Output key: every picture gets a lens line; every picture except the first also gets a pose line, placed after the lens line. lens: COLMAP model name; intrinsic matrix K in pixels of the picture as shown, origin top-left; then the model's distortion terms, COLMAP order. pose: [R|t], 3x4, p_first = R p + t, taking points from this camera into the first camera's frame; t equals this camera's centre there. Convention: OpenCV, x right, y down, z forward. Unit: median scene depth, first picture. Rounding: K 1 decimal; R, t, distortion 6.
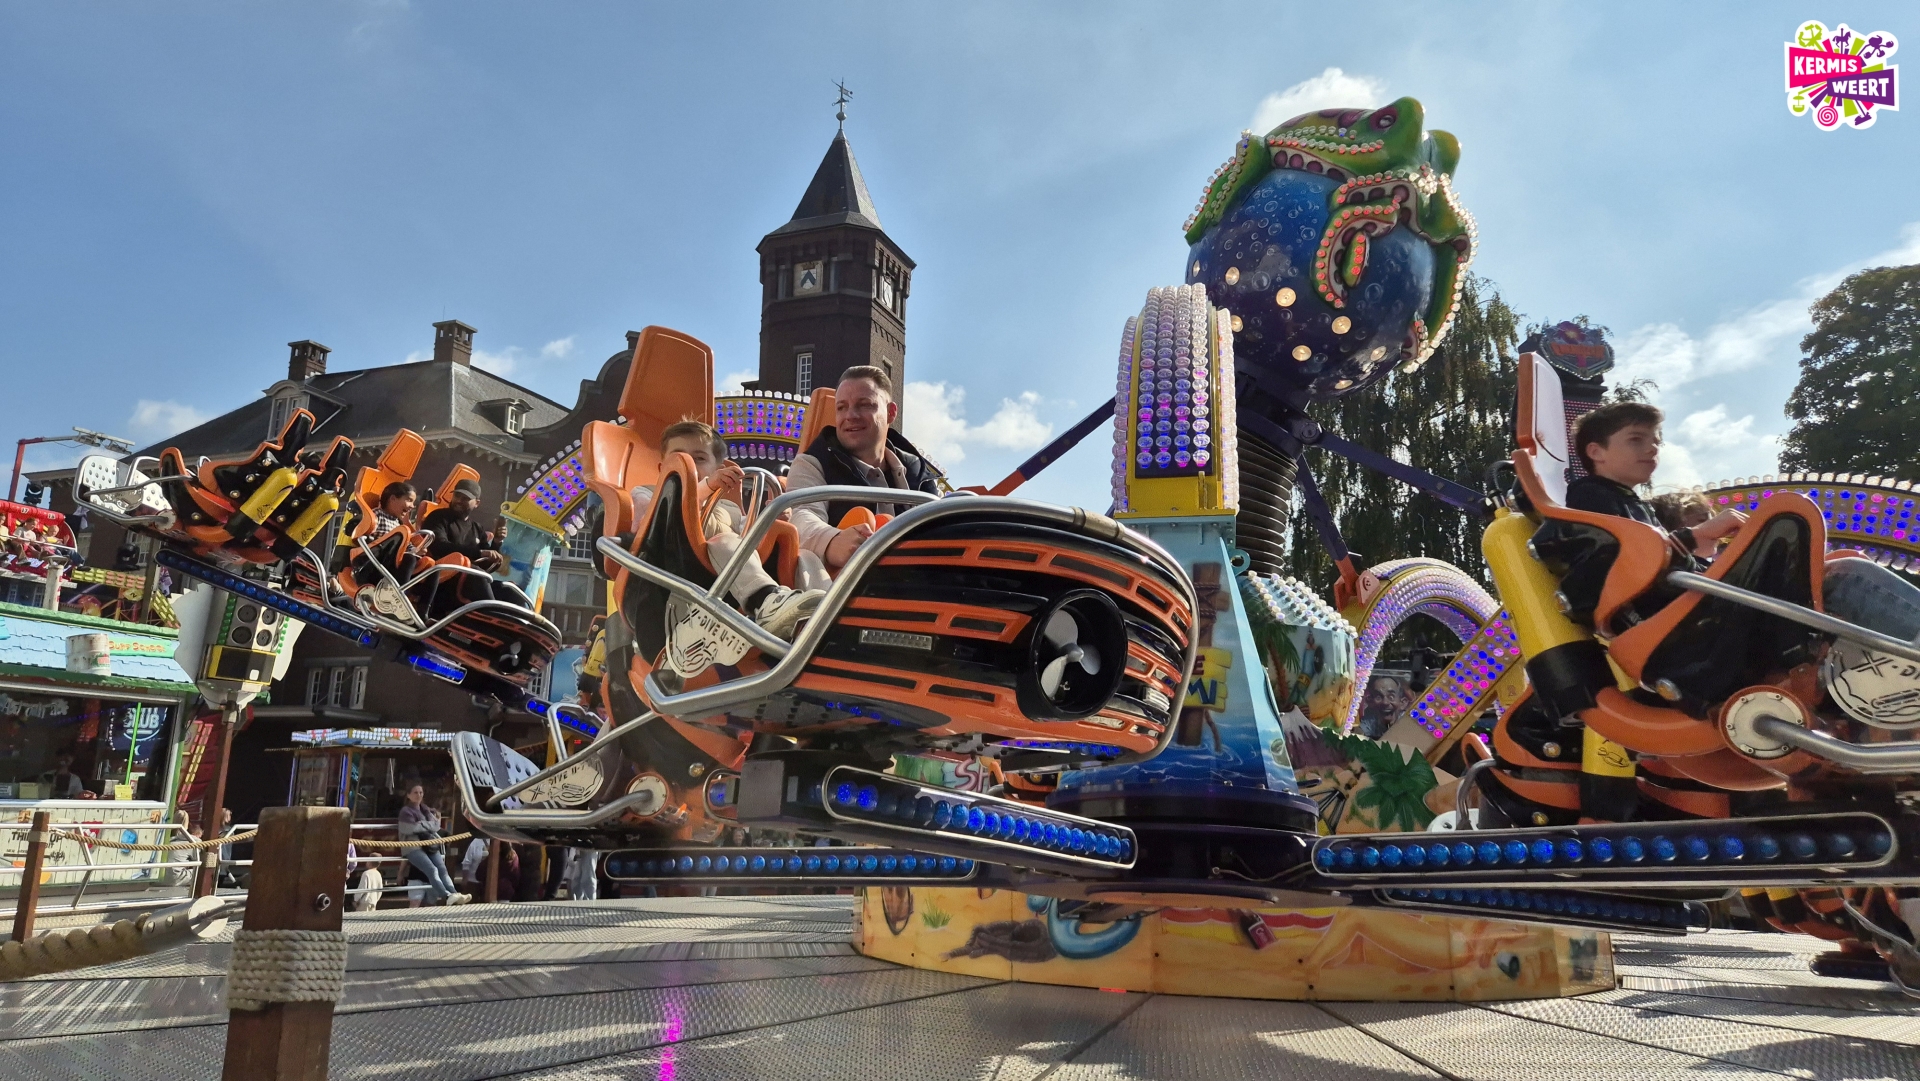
lens RADIAL K [[1362.5, 0, 929.2], [0, 1362.5, 485.0], [0, 0, 1]] dist [0.059645, -0.039848]
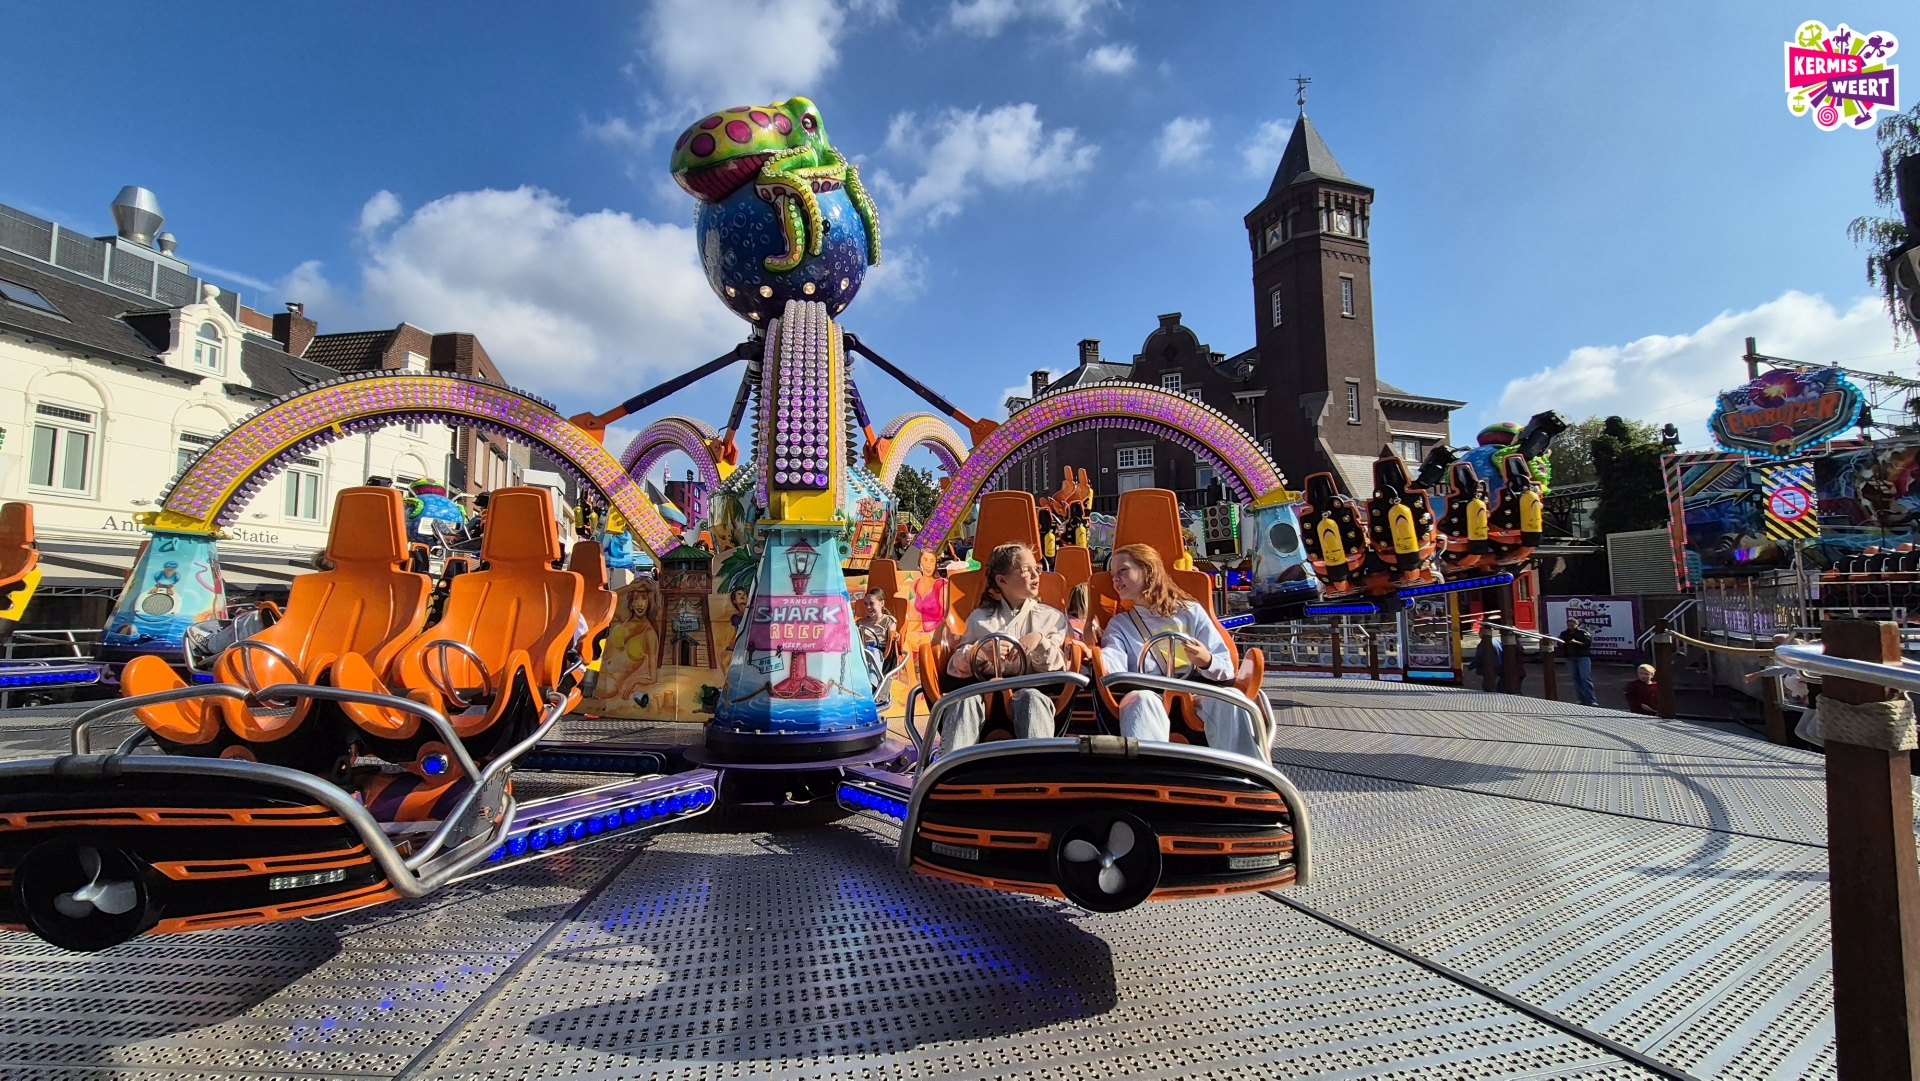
lens RADIAL K [[831.6, 0, 947.9], [0, 831.6, 537.3], [0, 0, 1]] dist [0.001020, -0.000080]
pose [[0.624463, -0.096109, -0.775119, 0.327060], [0.200312, 0.978915, 0.040000, 0.046919], [0.754931, -0.180244, 0.630548, 0.164810]]
